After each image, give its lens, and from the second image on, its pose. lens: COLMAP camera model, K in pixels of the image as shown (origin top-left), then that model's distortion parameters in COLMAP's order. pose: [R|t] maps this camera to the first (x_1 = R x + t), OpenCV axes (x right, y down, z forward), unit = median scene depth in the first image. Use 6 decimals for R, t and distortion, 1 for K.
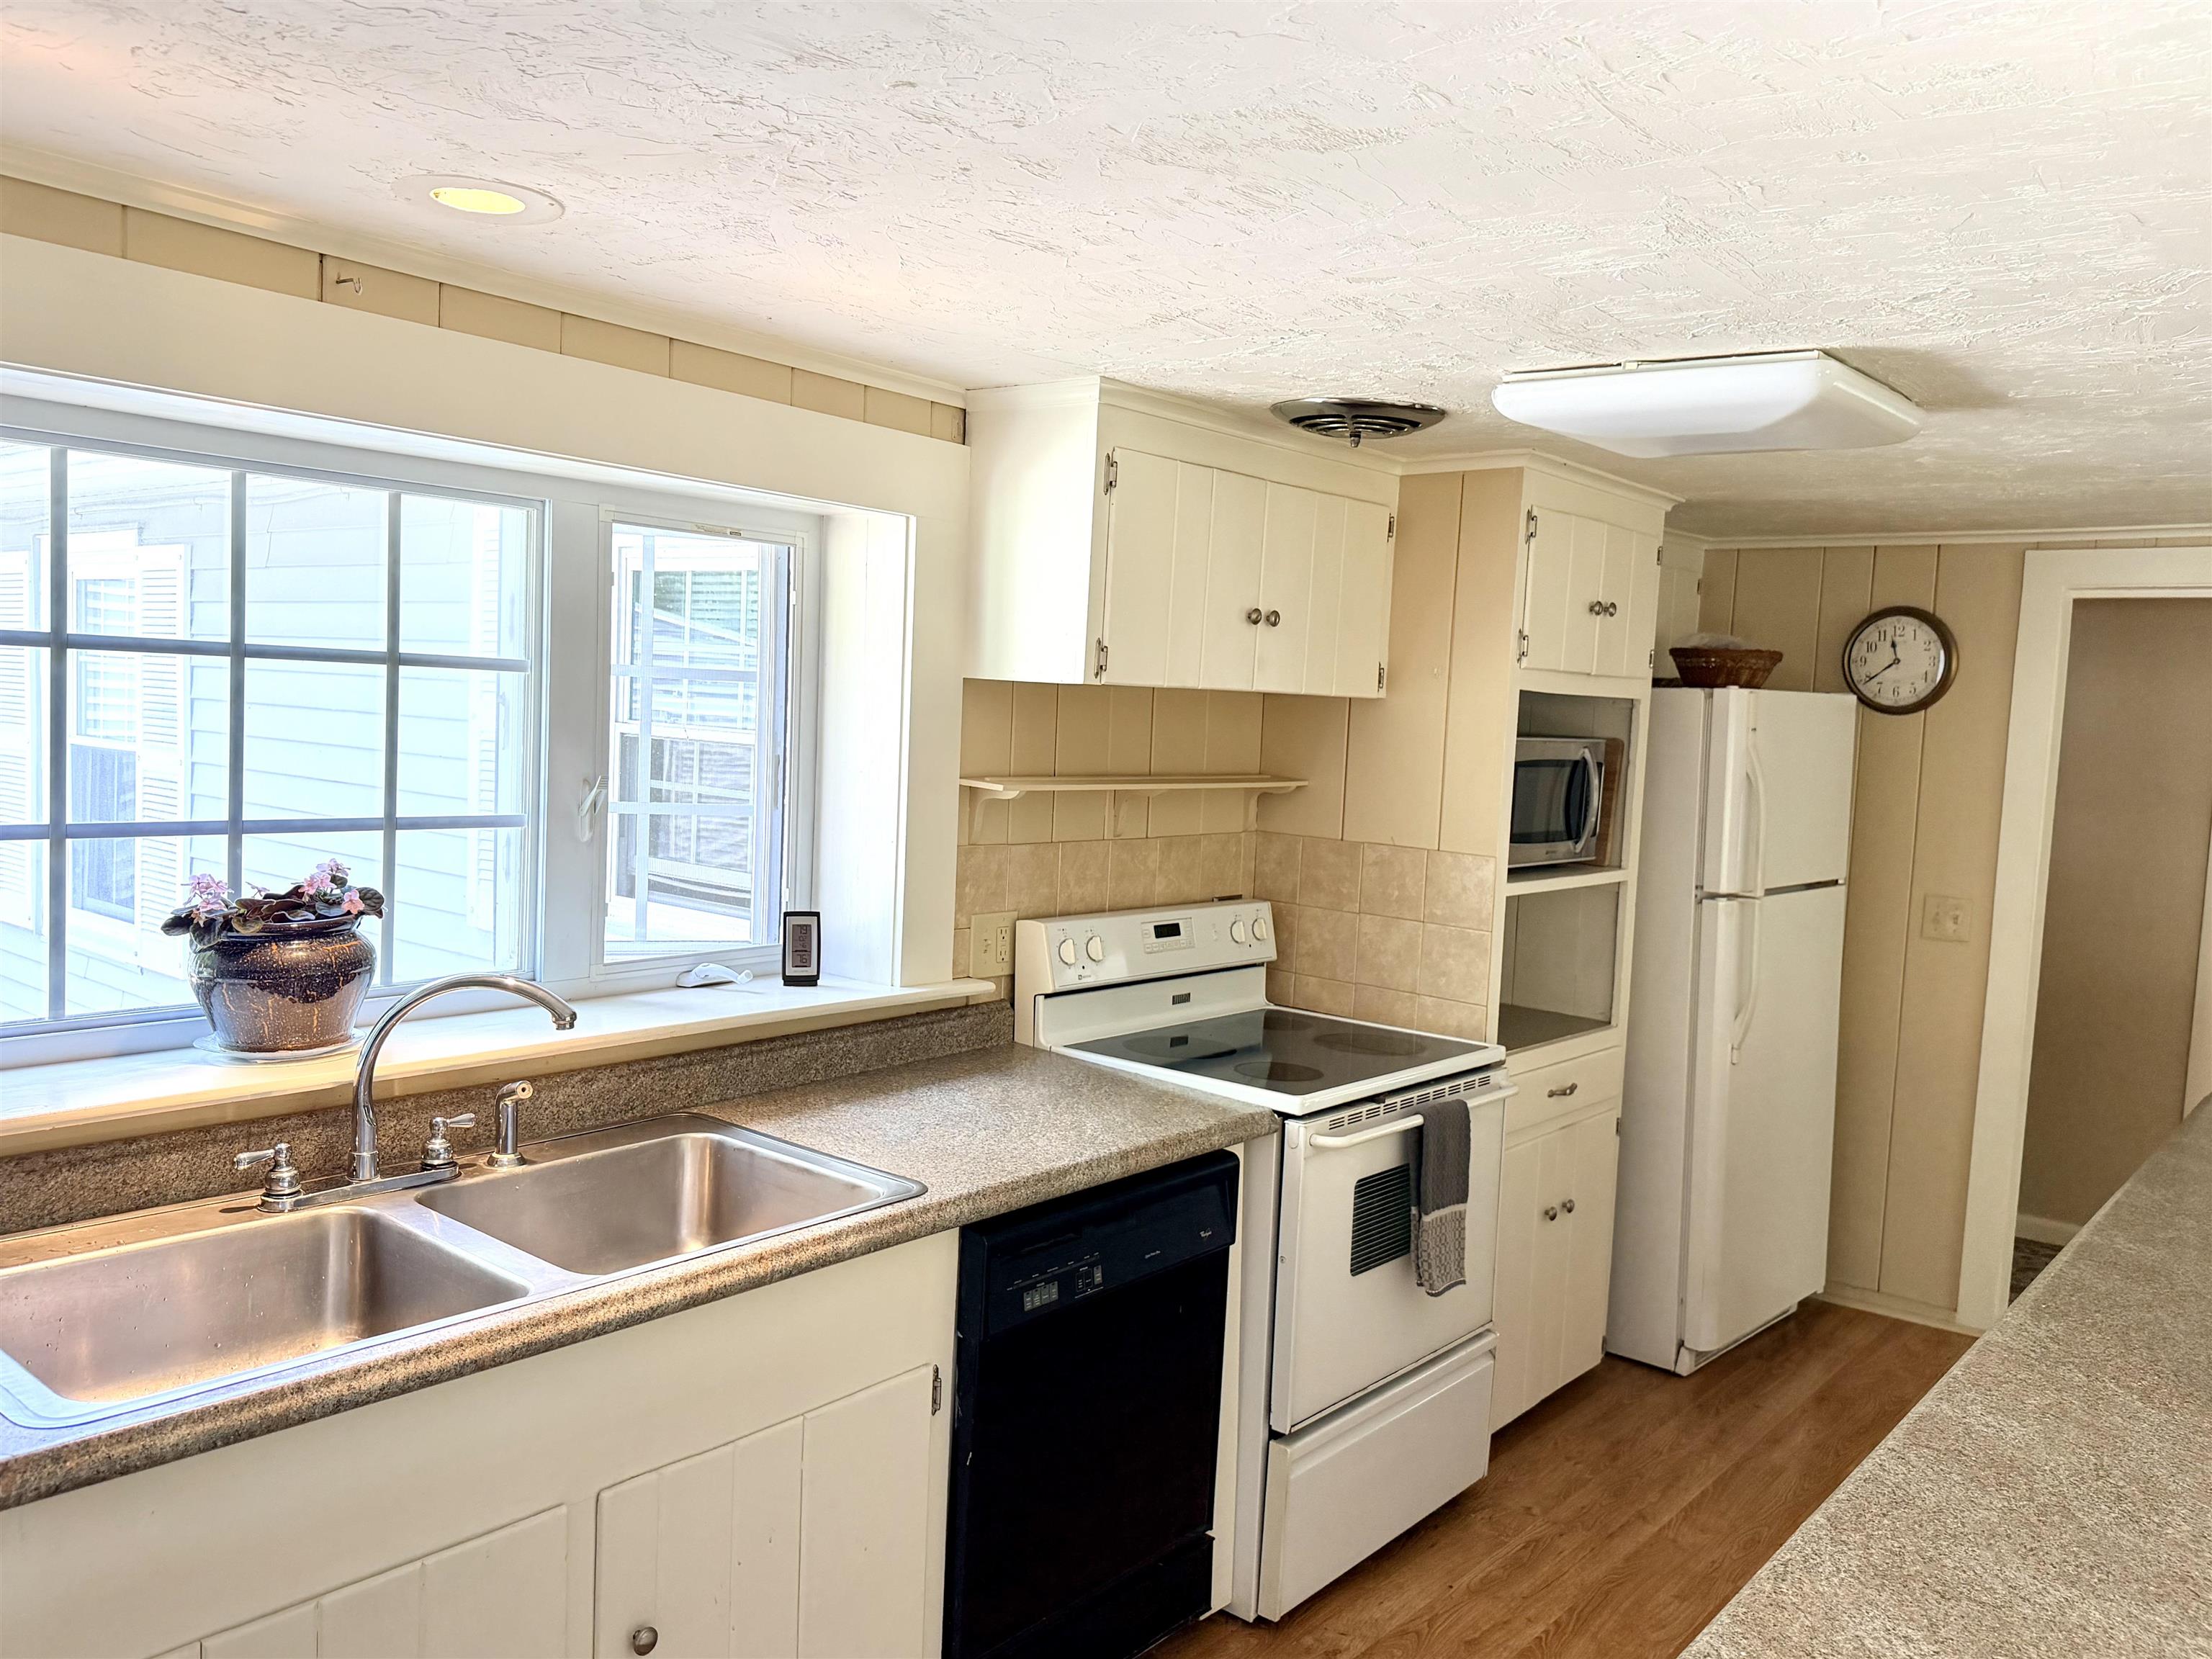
lens RADIAL K [[1686.1, 0, 1086.6], [0, 1686.1, 819.6], [0, 0, 1]] dist [0.047916, -0.070265]
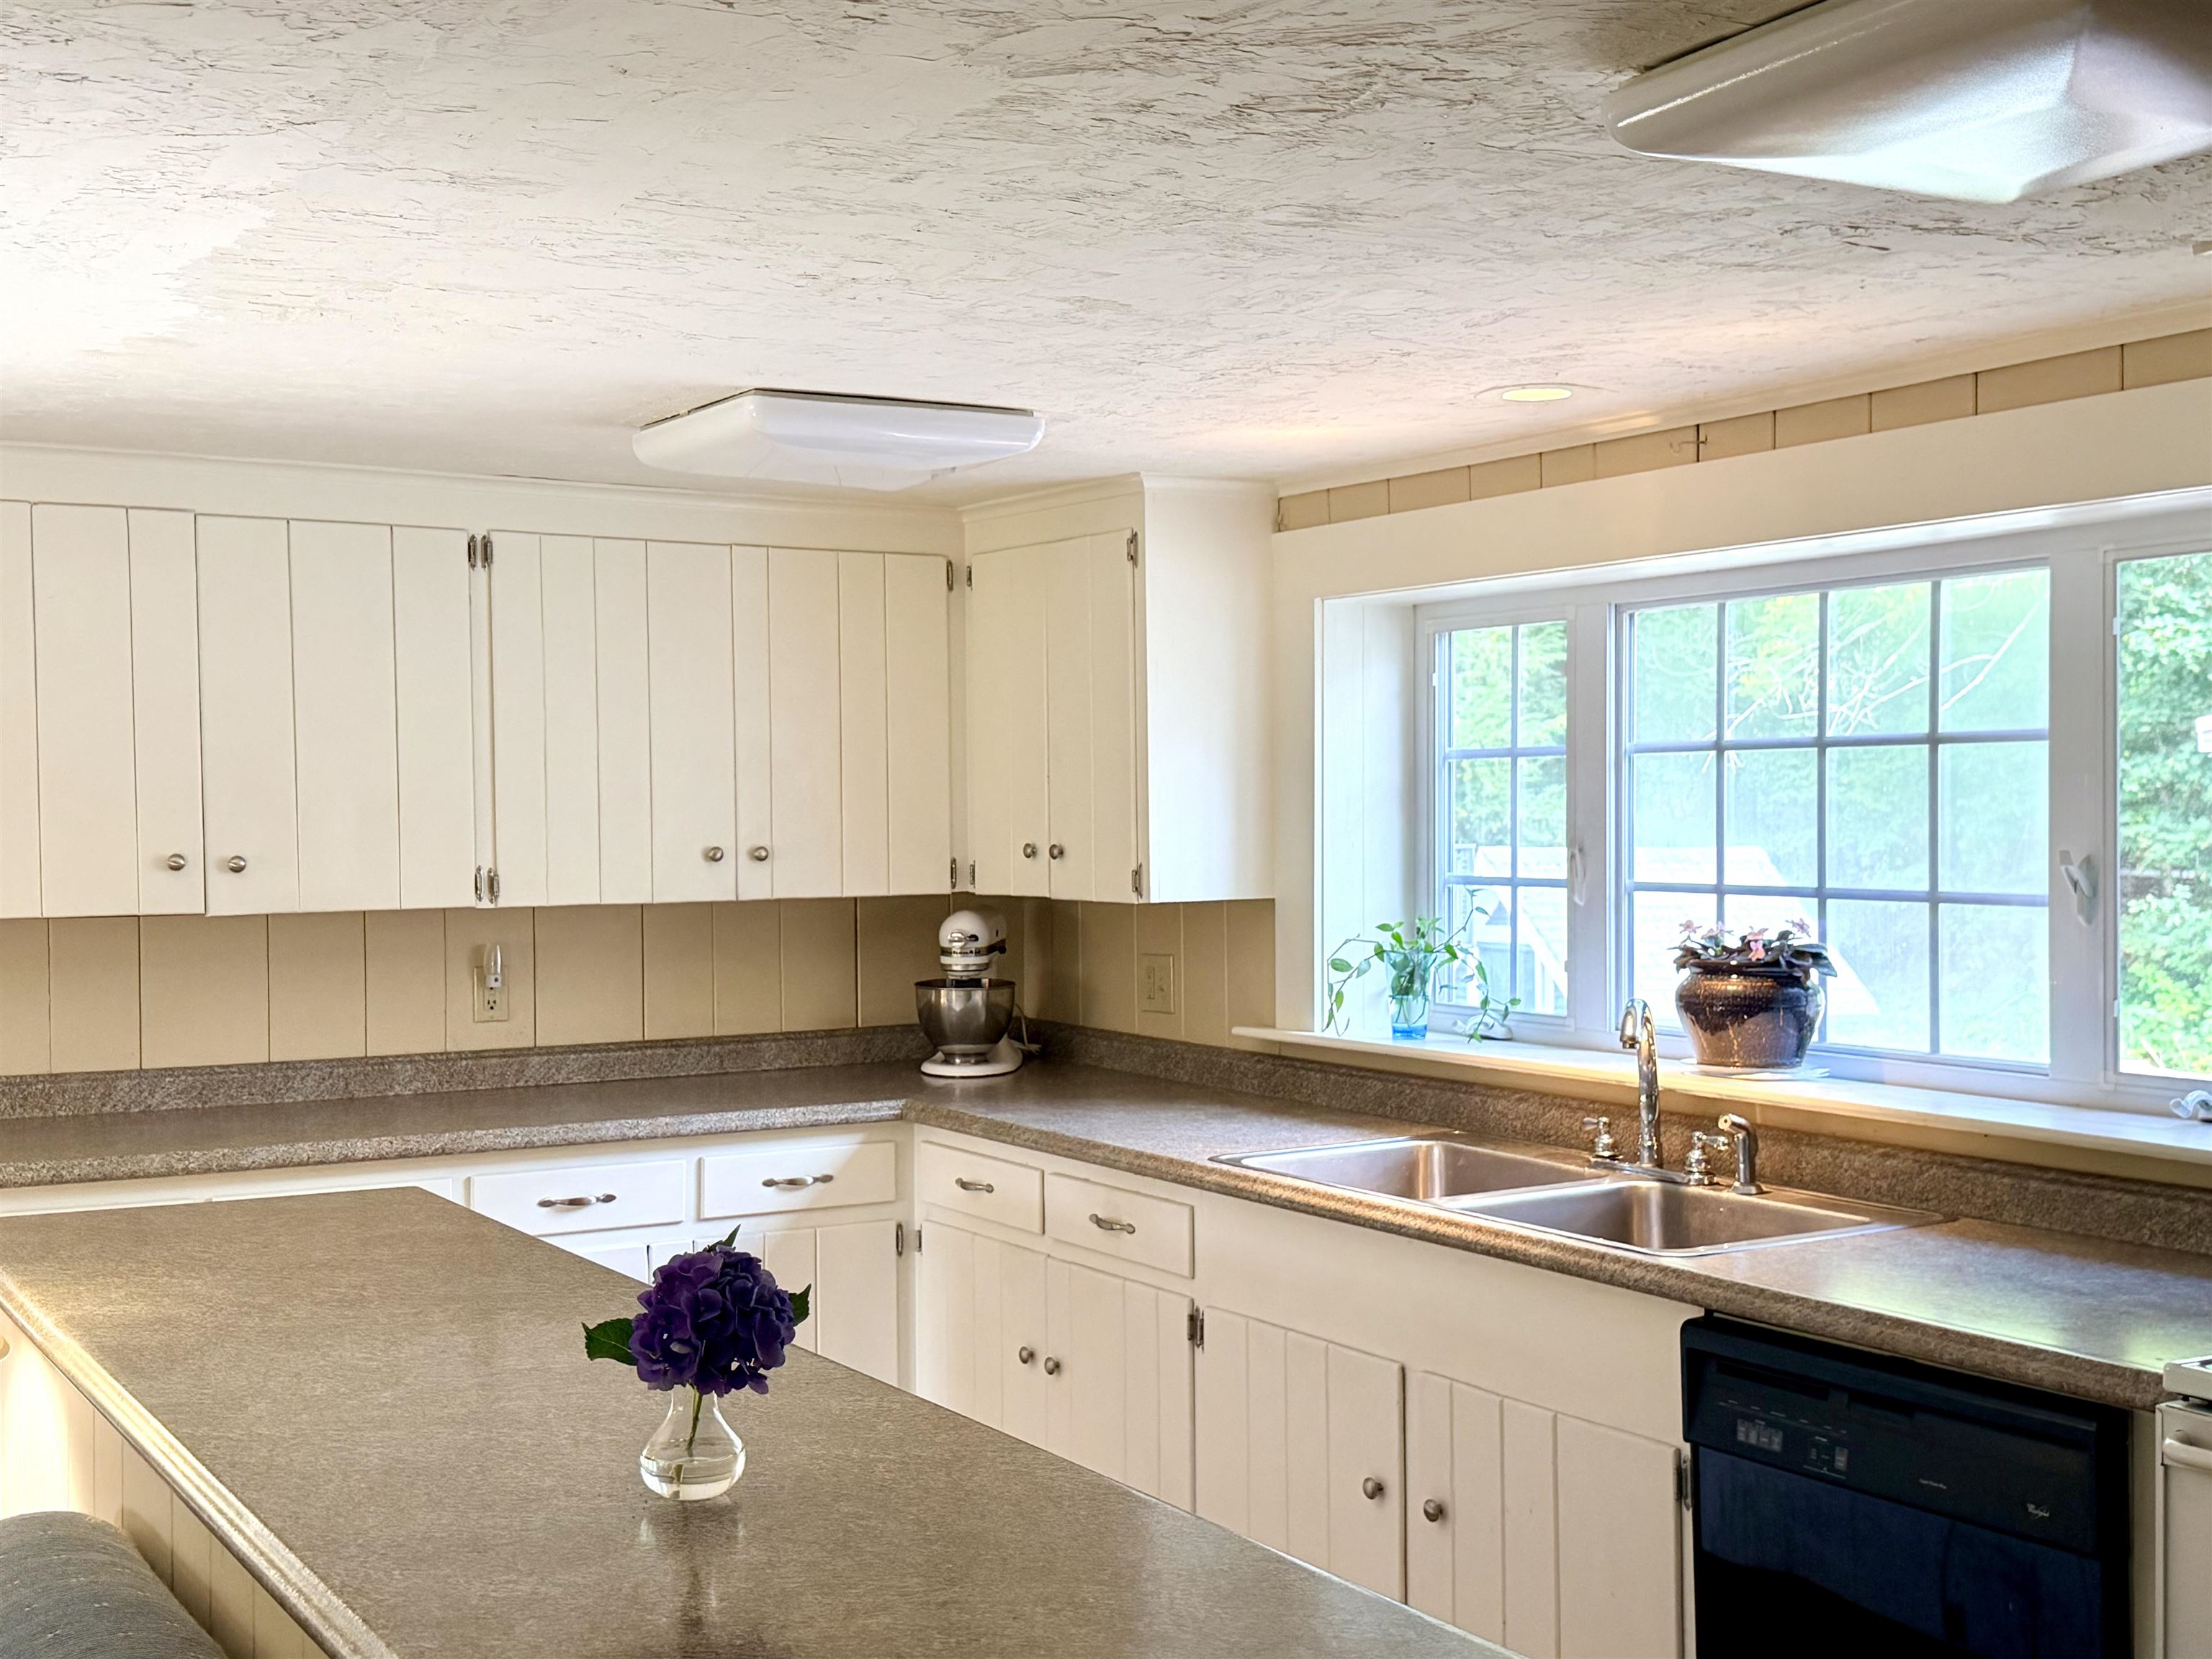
lens RADIAL K [[2515.2, 0, 1119.3], [0, 2515.2, 826.4], [0, 0, 1]] dist [0.109321, 0.000000]
pose [[-0.315937, -0.039271, -0.947967, 1.025382], [-0.073220, 0.997172, -0.016907, 0.018280], [0.945951, 0.064069, -0.317919, 0.858549]]
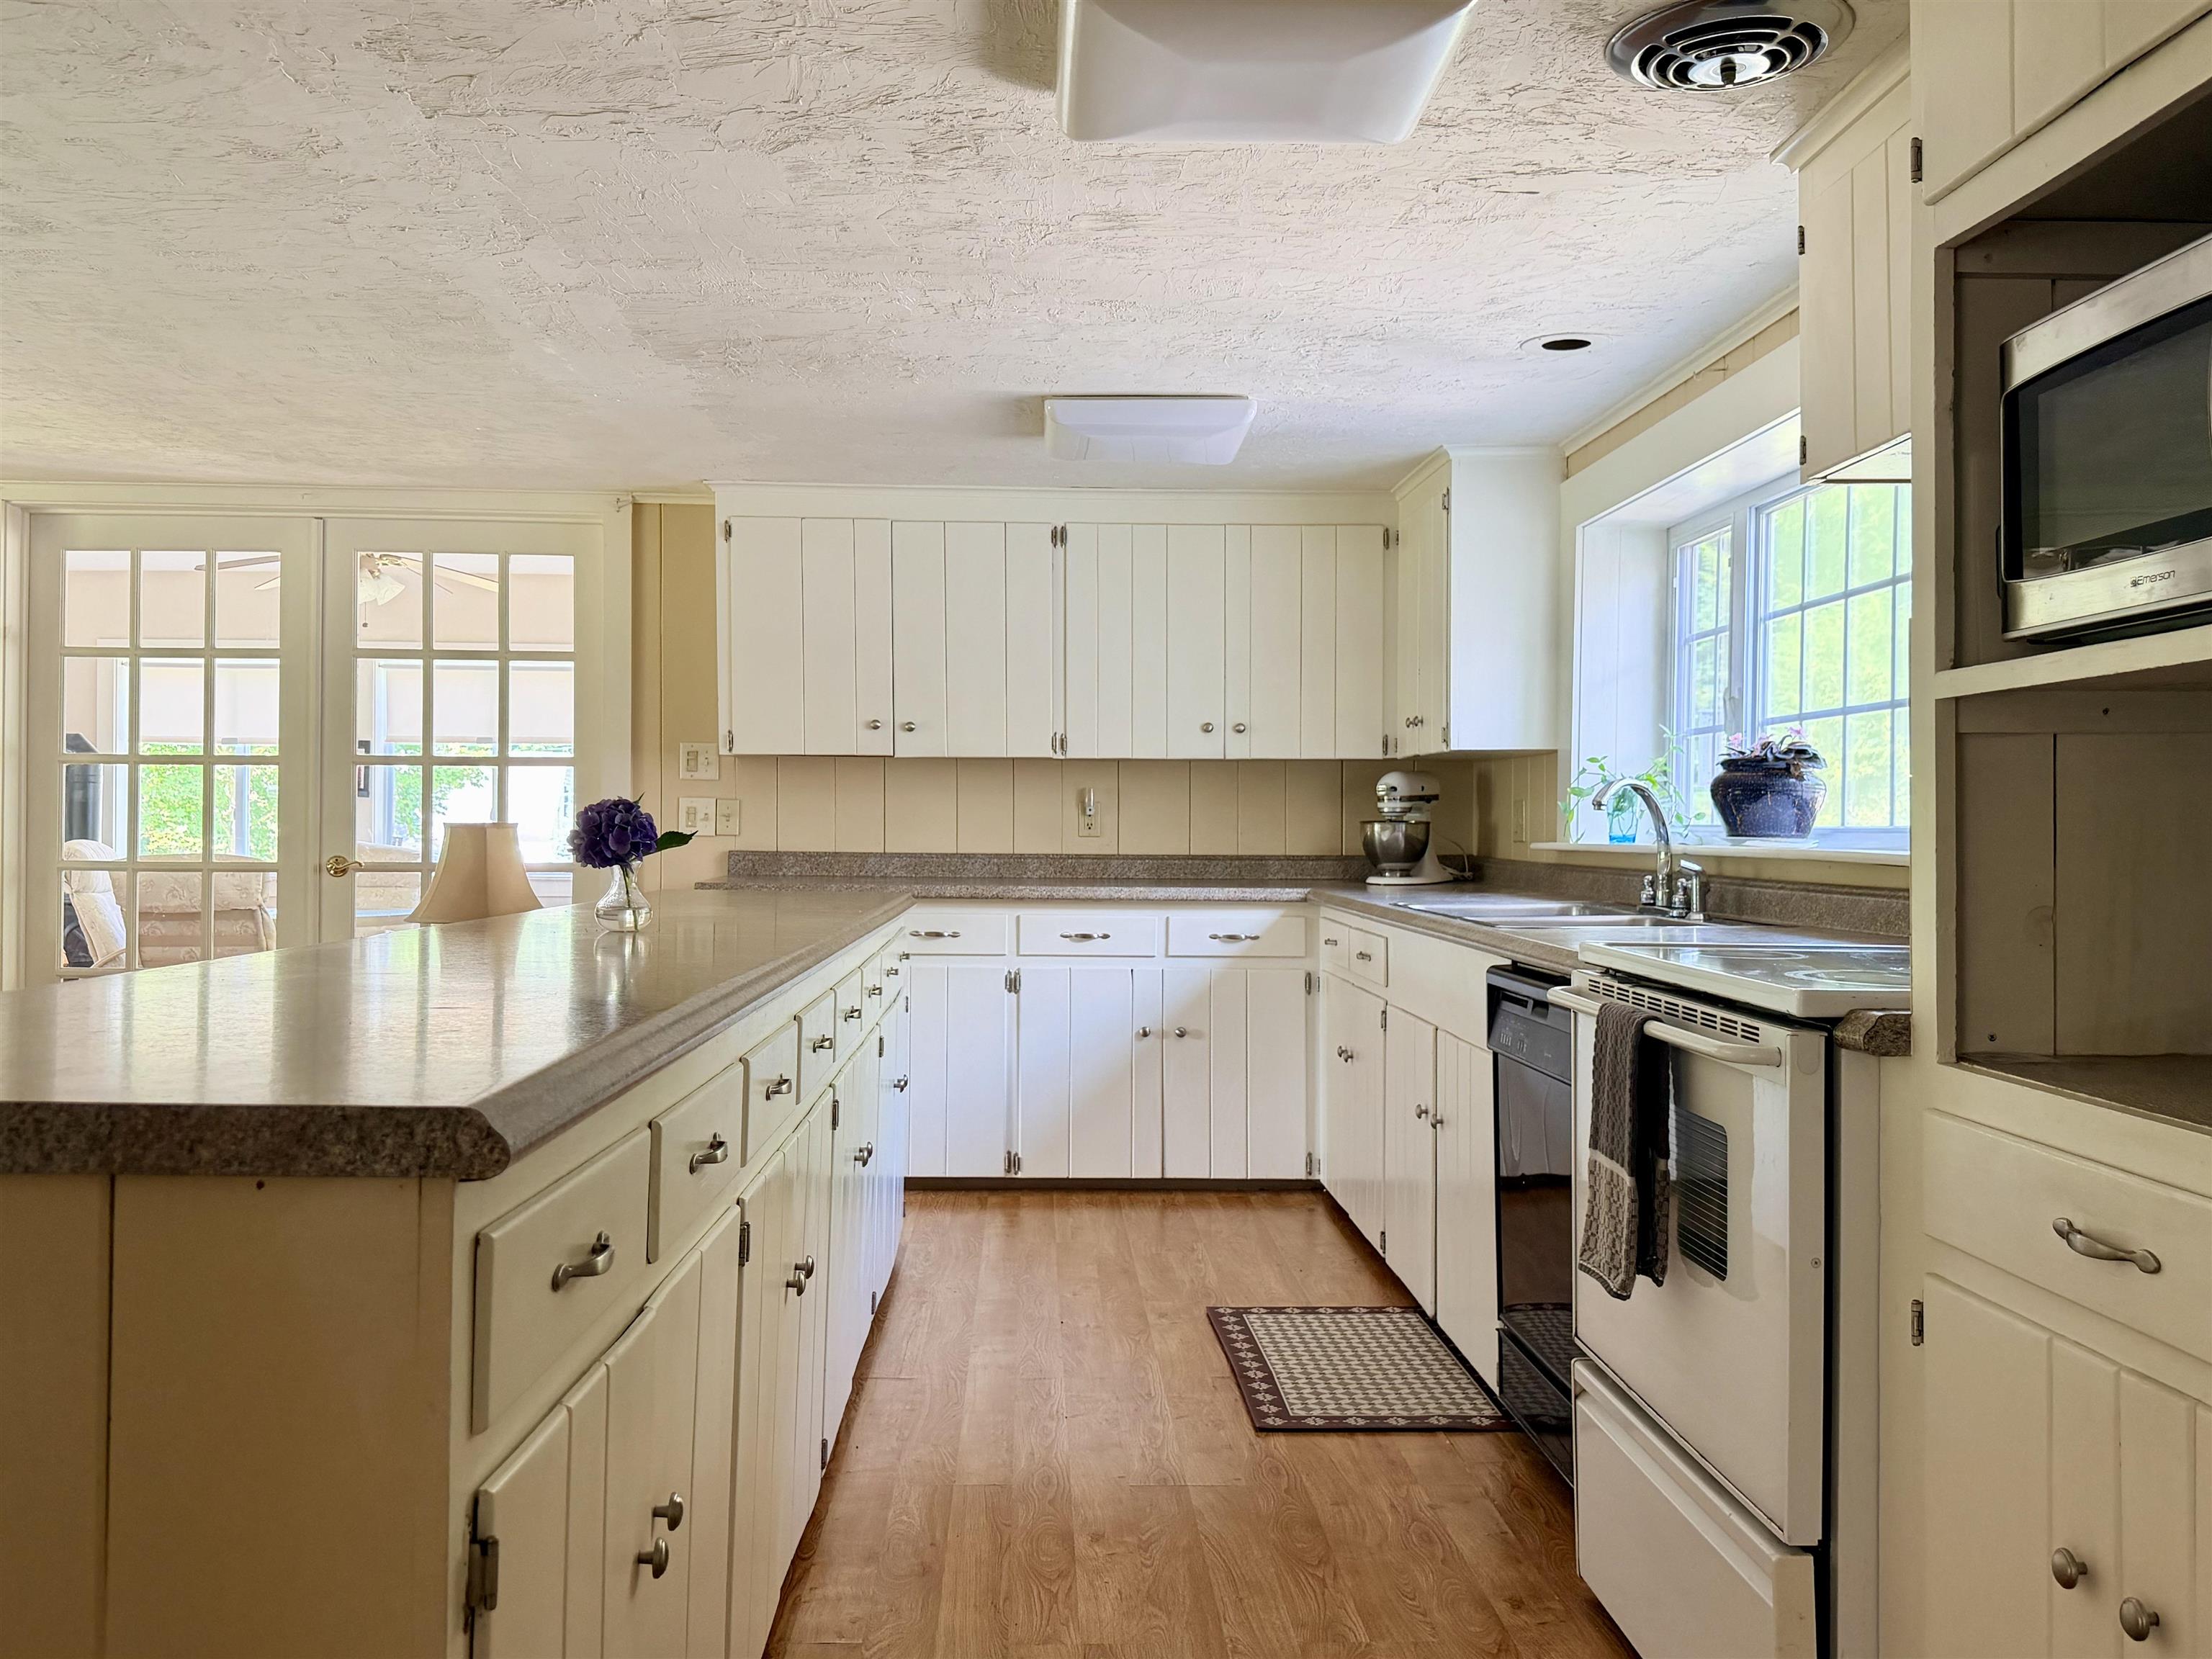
lens RADIAL K [[1870.2, 0, 1106.6], [0, 1870.2, 842.7], [0, 0, 1]] dist [0.069709, -0.094793]
pose [[-0.734749, -0.043830, -0.676922, 0.875643], [-0.085311, 0.995958, 0.028111, 0.100721], [0.672953, 0.078404, -0.735518, 1.414464]]
